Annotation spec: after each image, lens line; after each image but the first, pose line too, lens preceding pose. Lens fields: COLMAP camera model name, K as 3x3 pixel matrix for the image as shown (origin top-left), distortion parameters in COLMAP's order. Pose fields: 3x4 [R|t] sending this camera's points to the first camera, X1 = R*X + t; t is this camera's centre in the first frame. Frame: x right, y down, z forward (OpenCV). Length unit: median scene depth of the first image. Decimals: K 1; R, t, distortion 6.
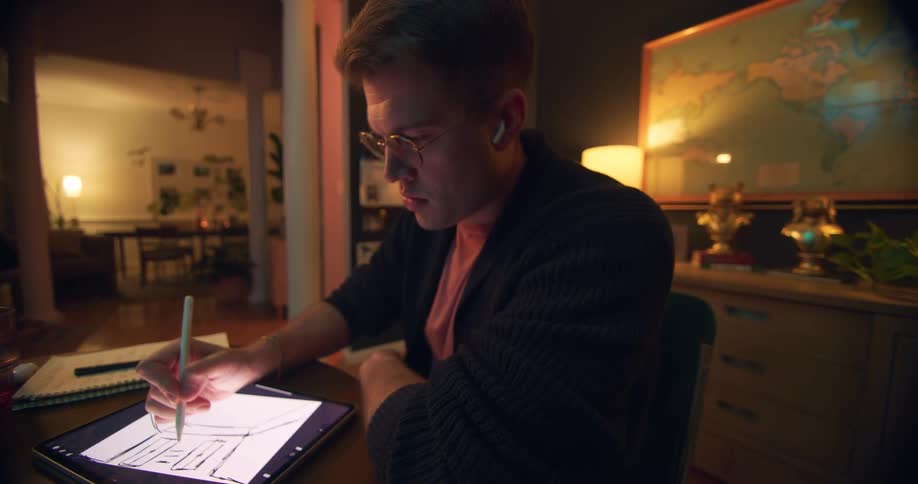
lens RADIAL K [[350.6, 0, 451.9], [0, 350.6, 244.2], [0, 0, 1]] dist [-0.018168, -0.003218]
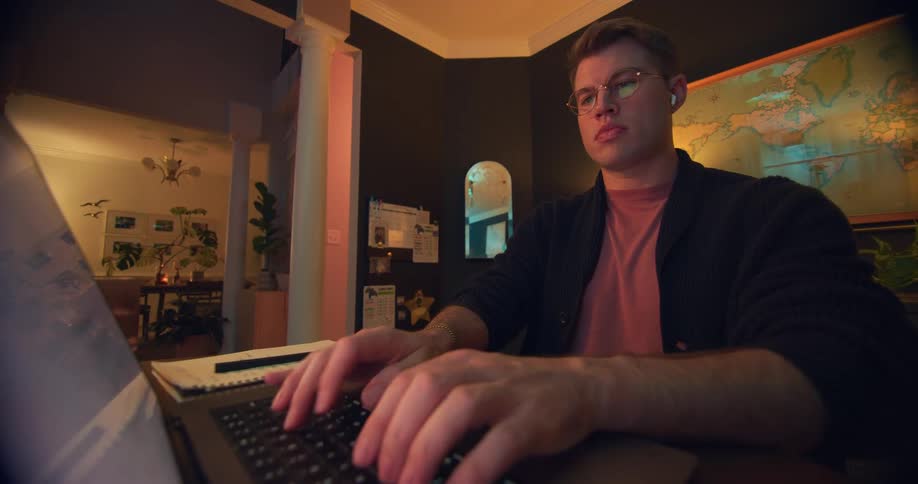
lens RADIAL K [[350.6, 0, 453.8], [0, 350.6, 243.4], [0, 0, 1]] dist [-0.018168, -0.003218]
pose [[0.993854, -0.005806, 0.110547, -0.128261], [0.024805, 0.984911, -0.171275, 0.050581], [-0.107884, 0.172964, 0.979002, 0.019682]]
